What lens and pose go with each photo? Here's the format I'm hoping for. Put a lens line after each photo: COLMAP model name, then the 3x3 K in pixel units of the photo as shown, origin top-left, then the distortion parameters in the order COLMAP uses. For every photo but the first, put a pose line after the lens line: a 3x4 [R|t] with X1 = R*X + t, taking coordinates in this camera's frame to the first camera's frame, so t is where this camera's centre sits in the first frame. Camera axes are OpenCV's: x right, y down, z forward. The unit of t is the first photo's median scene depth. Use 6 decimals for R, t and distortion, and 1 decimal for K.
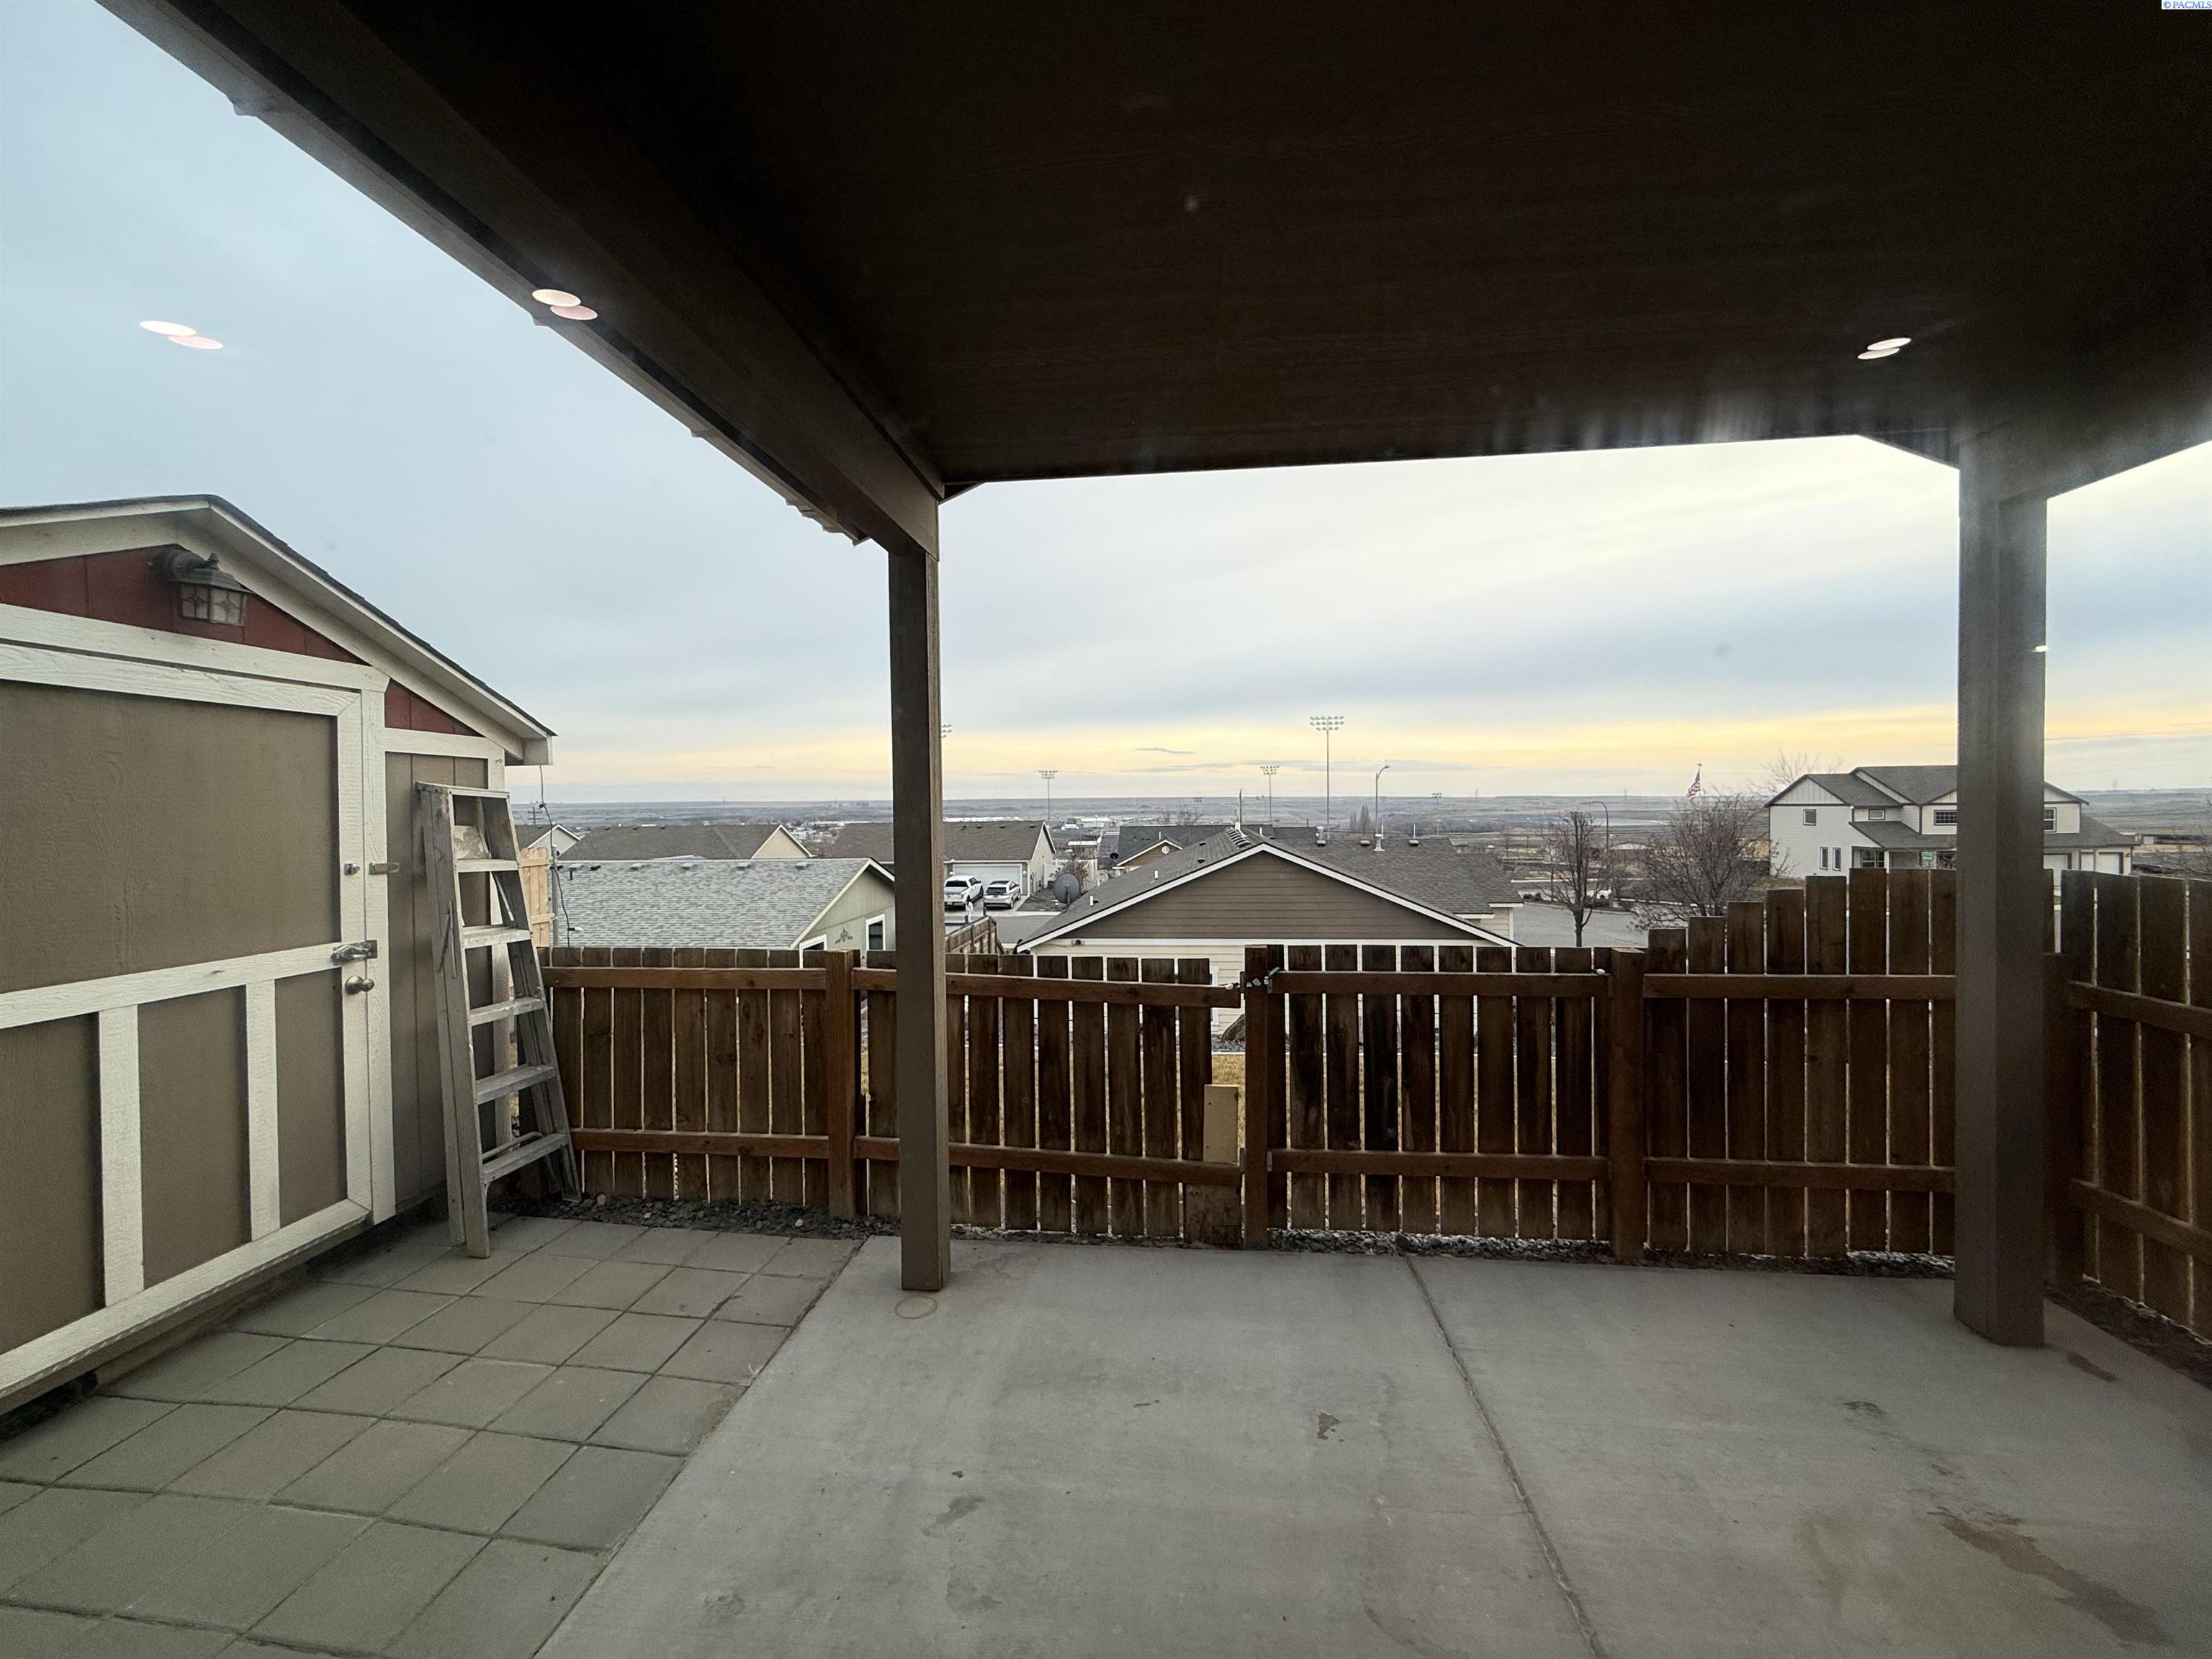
lens RADIAL K [[879.3, 0, 1099.8], [0, 879.3, 817.2], [0, 0, 1]] dist [-0.000078, -0.000008]
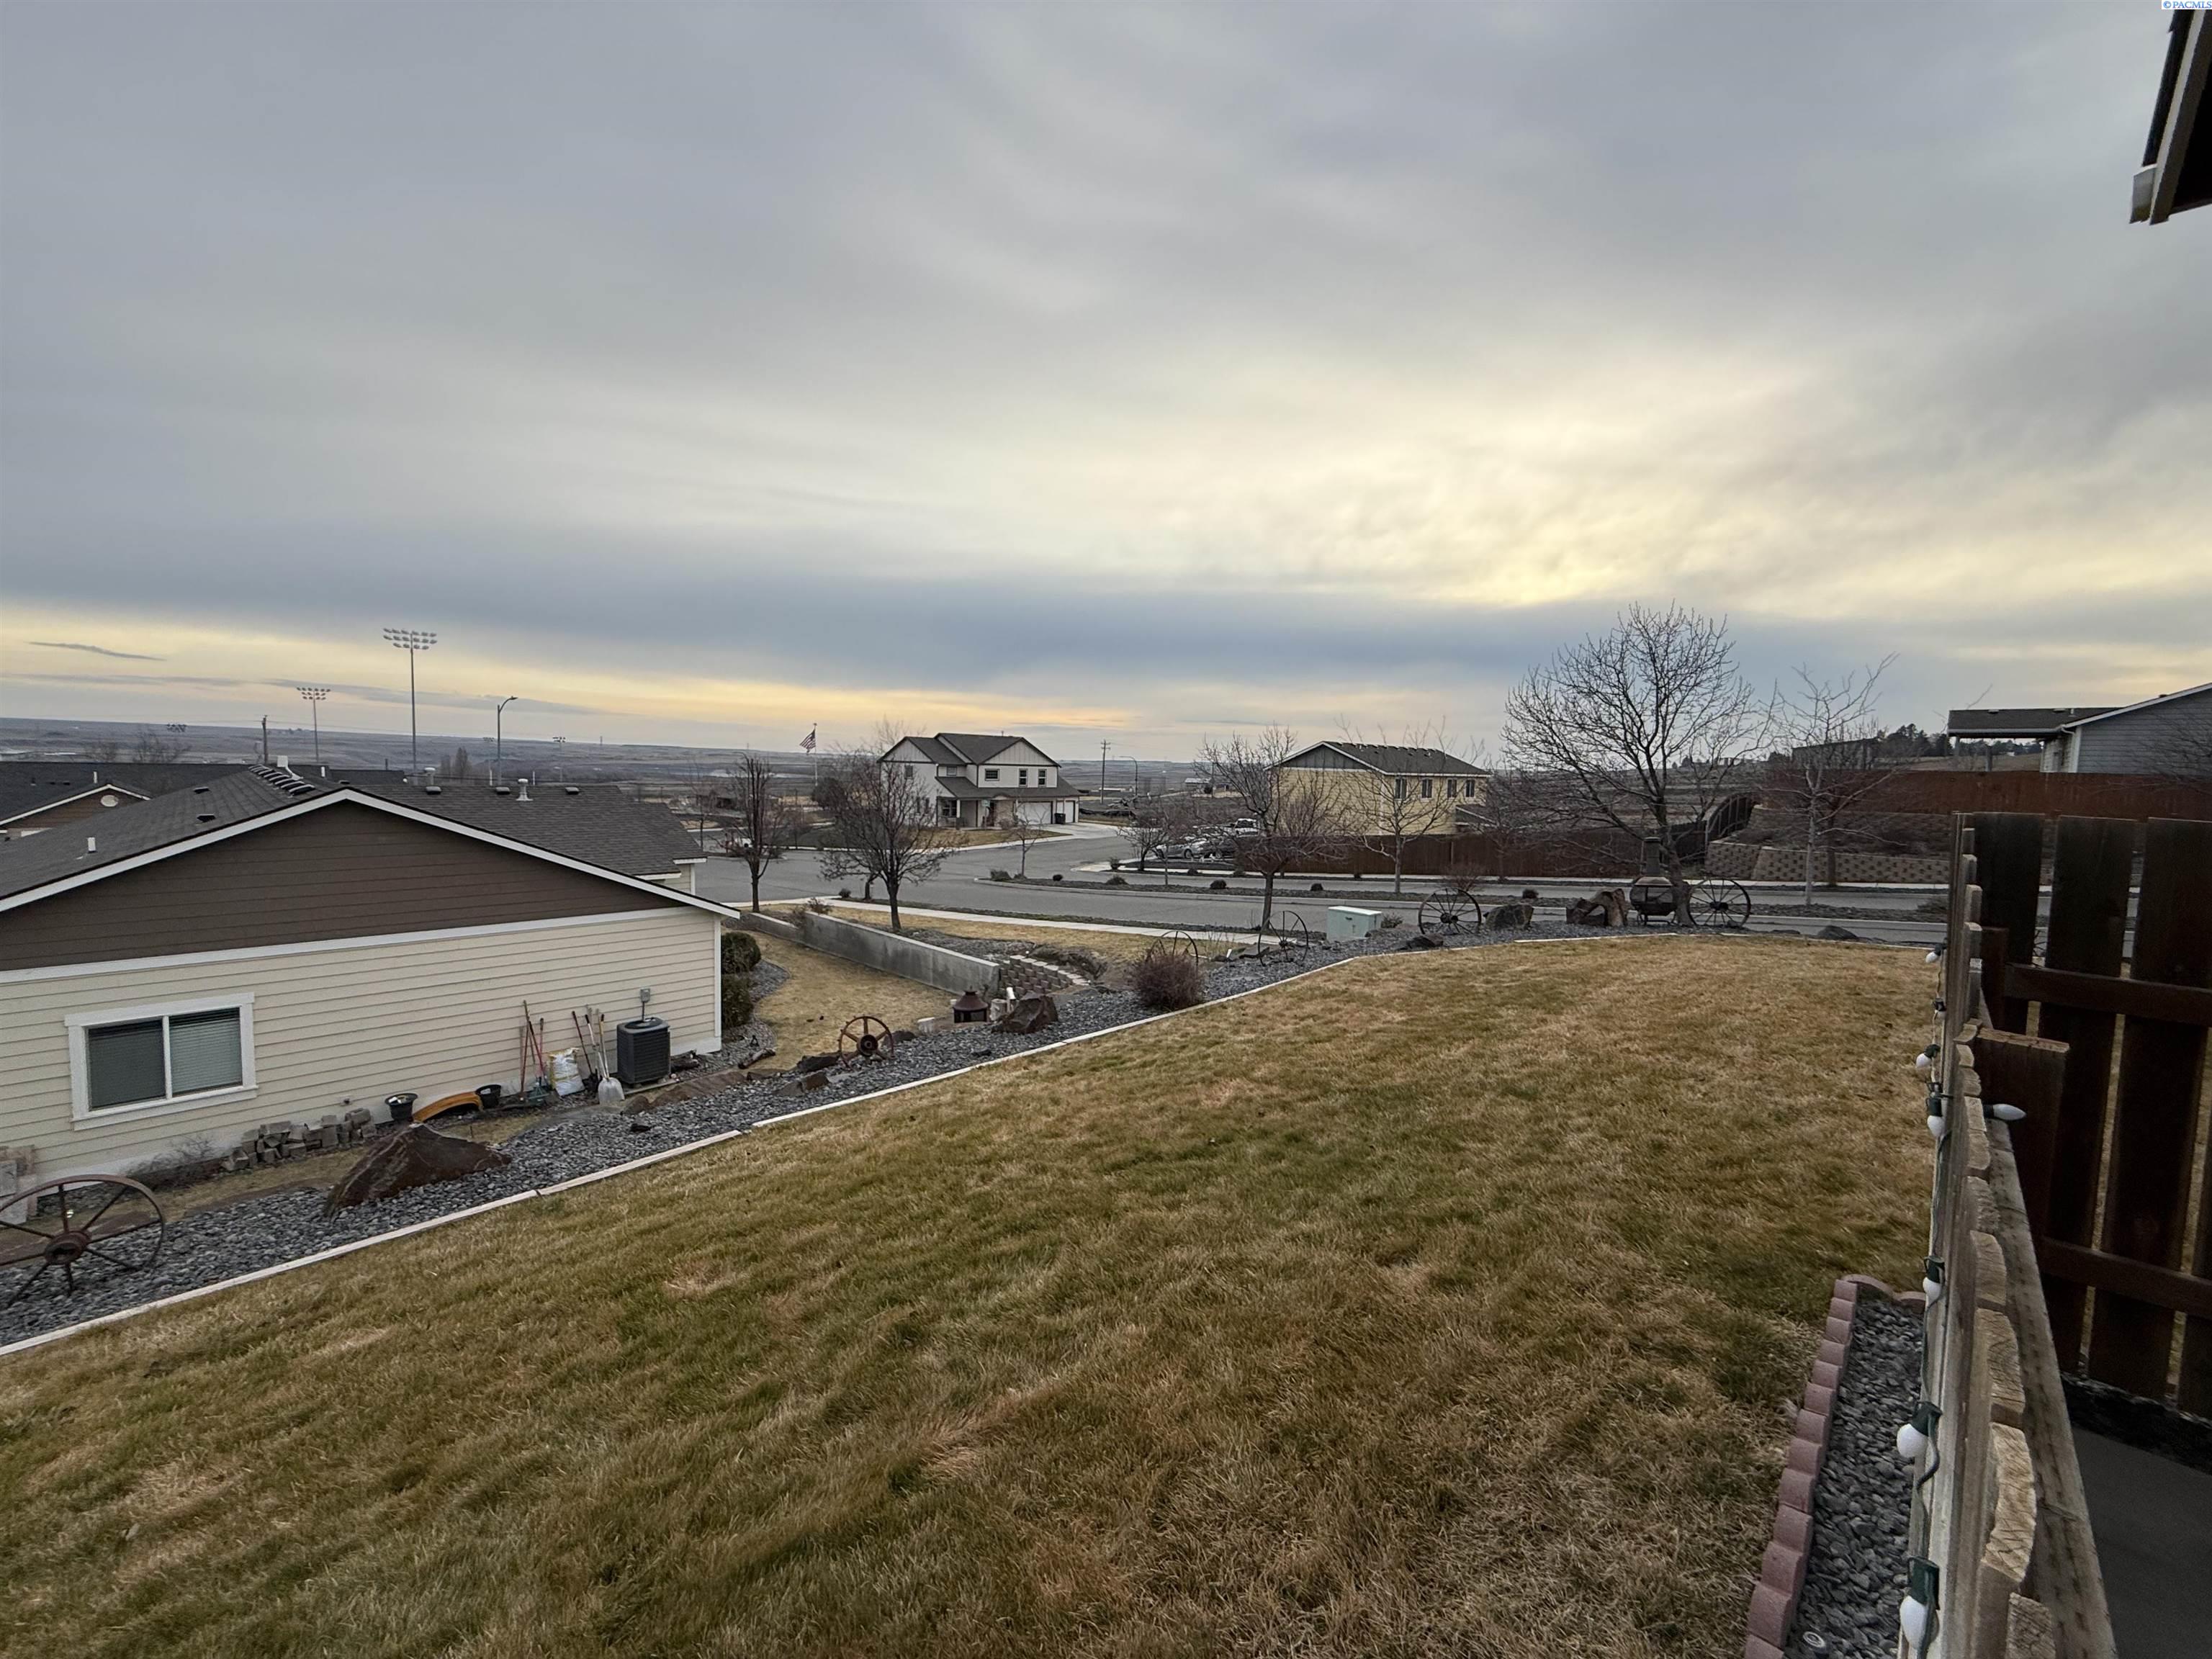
lens RADIAL K [[889.2, 0, 1106.0], [0, 889.2, 829.5], [0, 0, 1]] dist [0.001275, -0.000127]
pose [[0.608199, -0.029090, 0.793252, 0.050540], [-0.026530, 0.998025, 0.056941, 0.043794], [-0.793341, -0.055677, 0.606226, 0.951955]]
